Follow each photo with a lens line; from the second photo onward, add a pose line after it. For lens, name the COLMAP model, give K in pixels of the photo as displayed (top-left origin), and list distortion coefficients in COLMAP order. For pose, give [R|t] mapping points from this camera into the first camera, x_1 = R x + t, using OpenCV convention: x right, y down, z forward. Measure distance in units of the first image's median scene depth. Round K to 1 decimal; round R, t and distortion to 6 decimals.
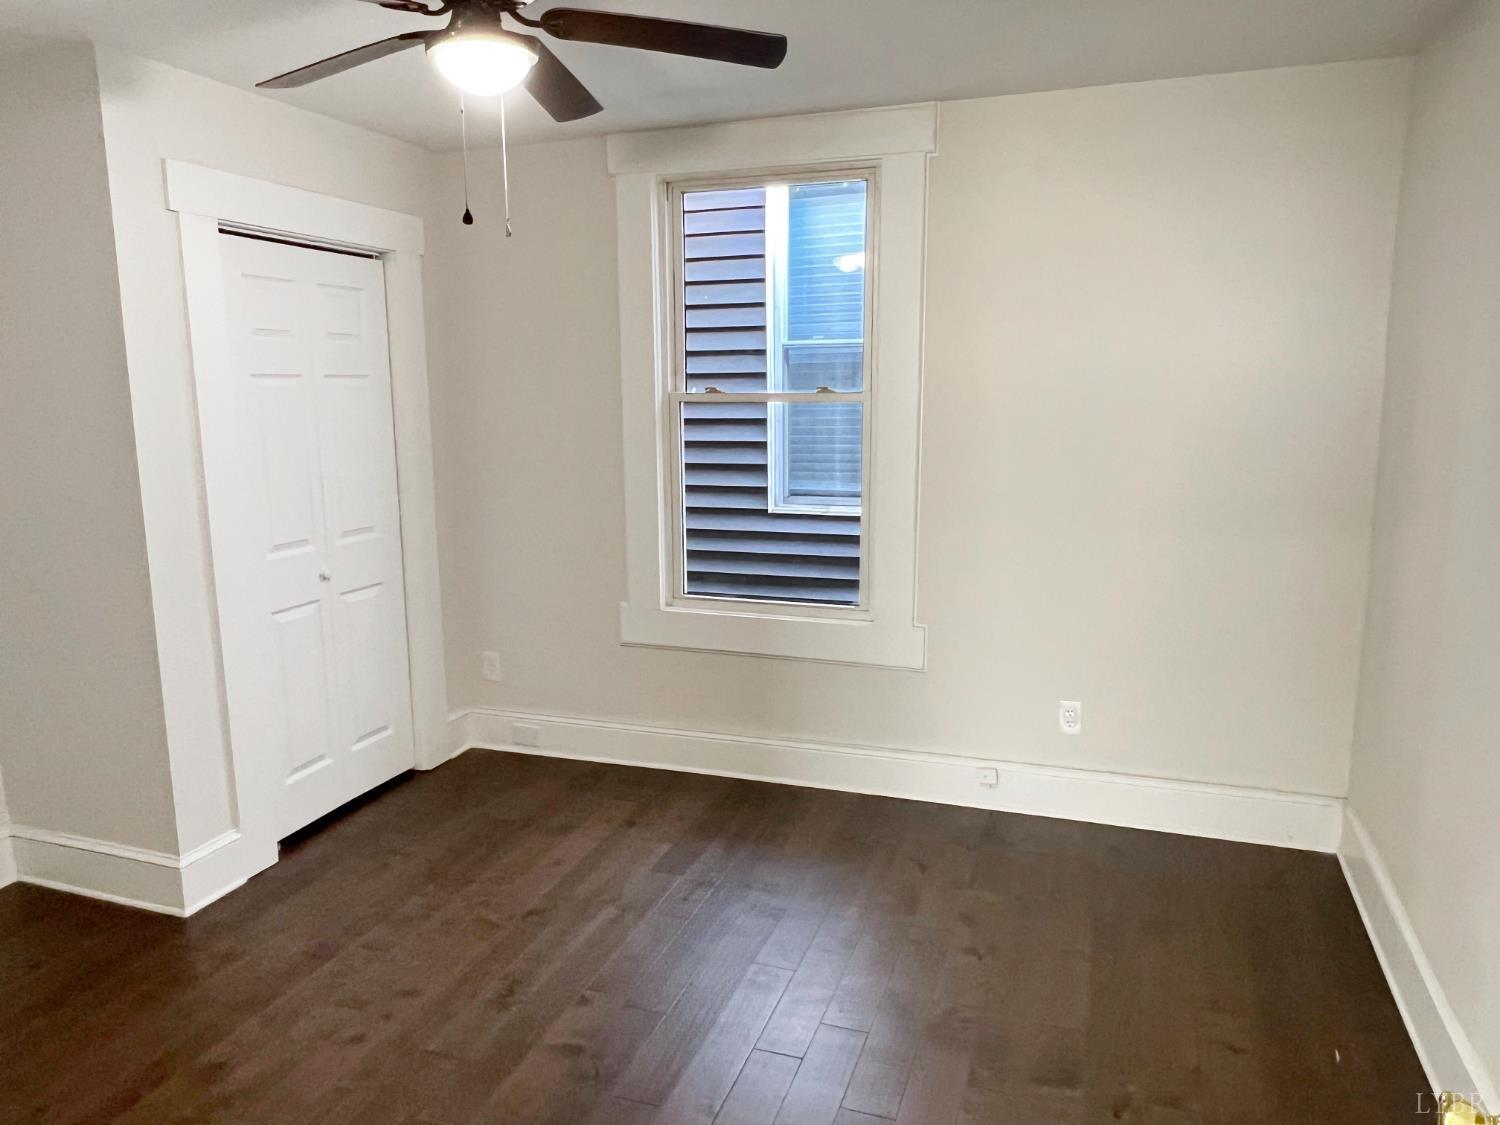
lens RADIAL K [[1056.4, 0, 750.0], [0, 1056.4, 562.5], [0, 0, 1]] dist [-0.029346, -0.002069]
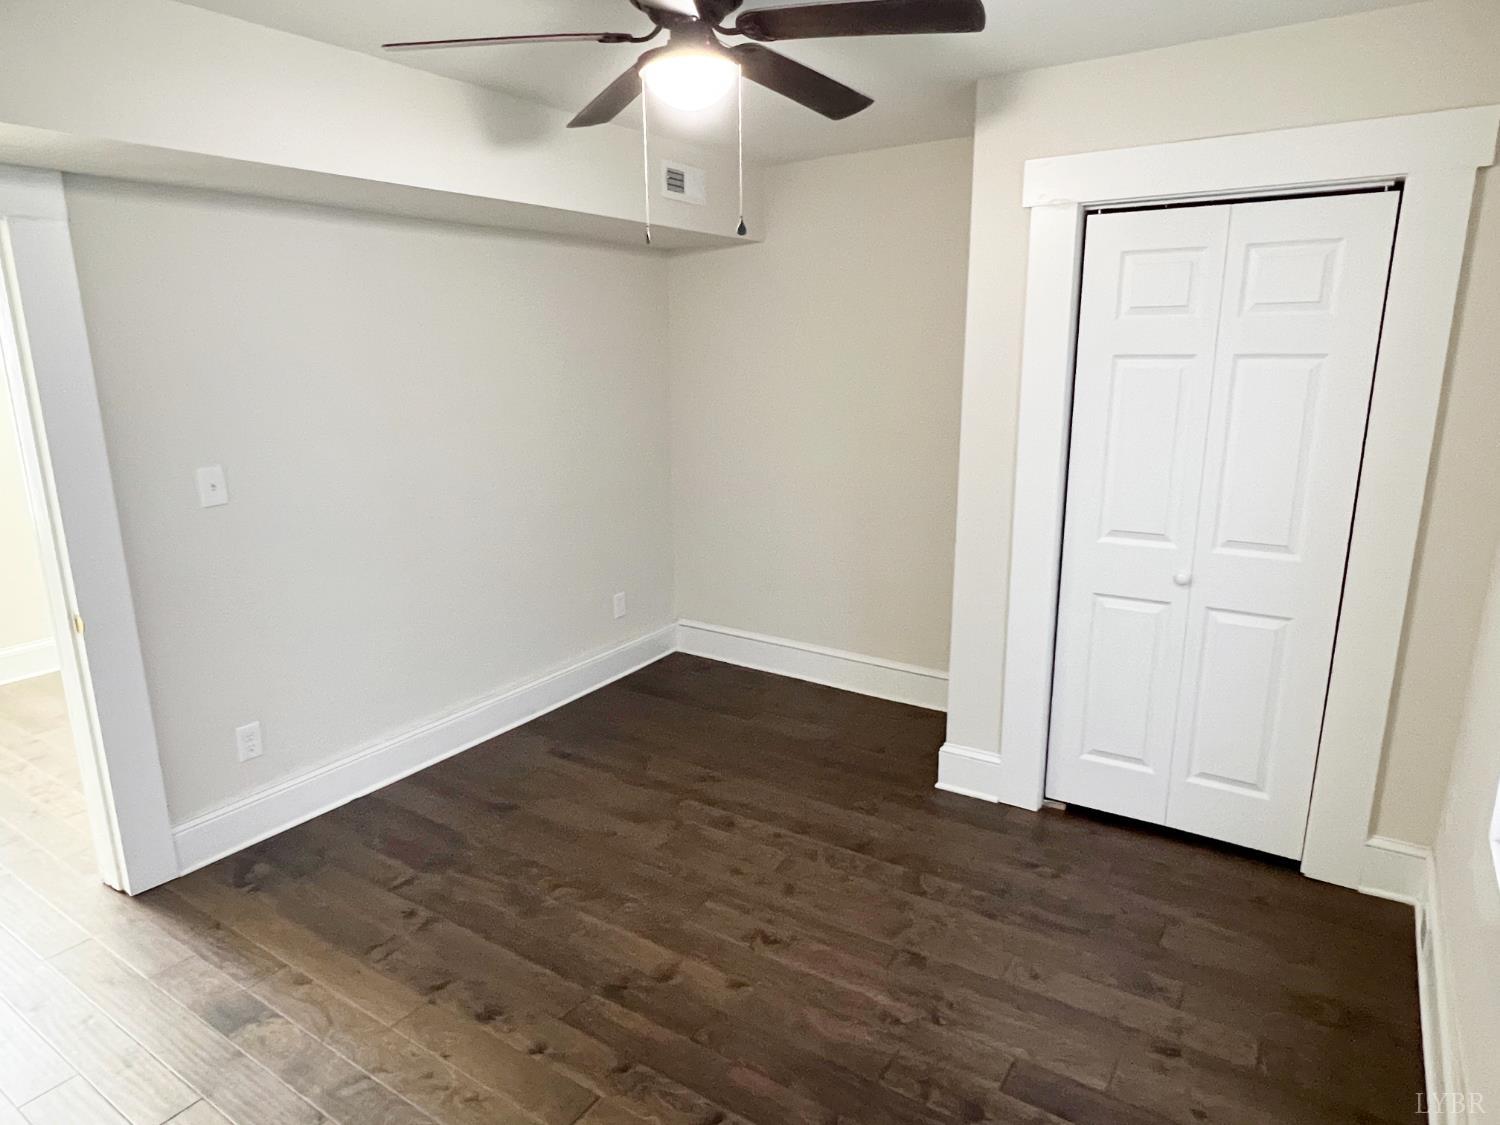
lens RADIAL K [[916.0, 0, 750.0], [0, 916.0, 562.5], [0, 0, 1]] dist [-0.024505, -0.000176]
pose [[-0.269202, 0.228125, -0.935676, 0.452534], [-0.143208, 0.951259, 0.273126, -0.173969], [0.952377, 0.207522, -0.223412, 0.880806]]
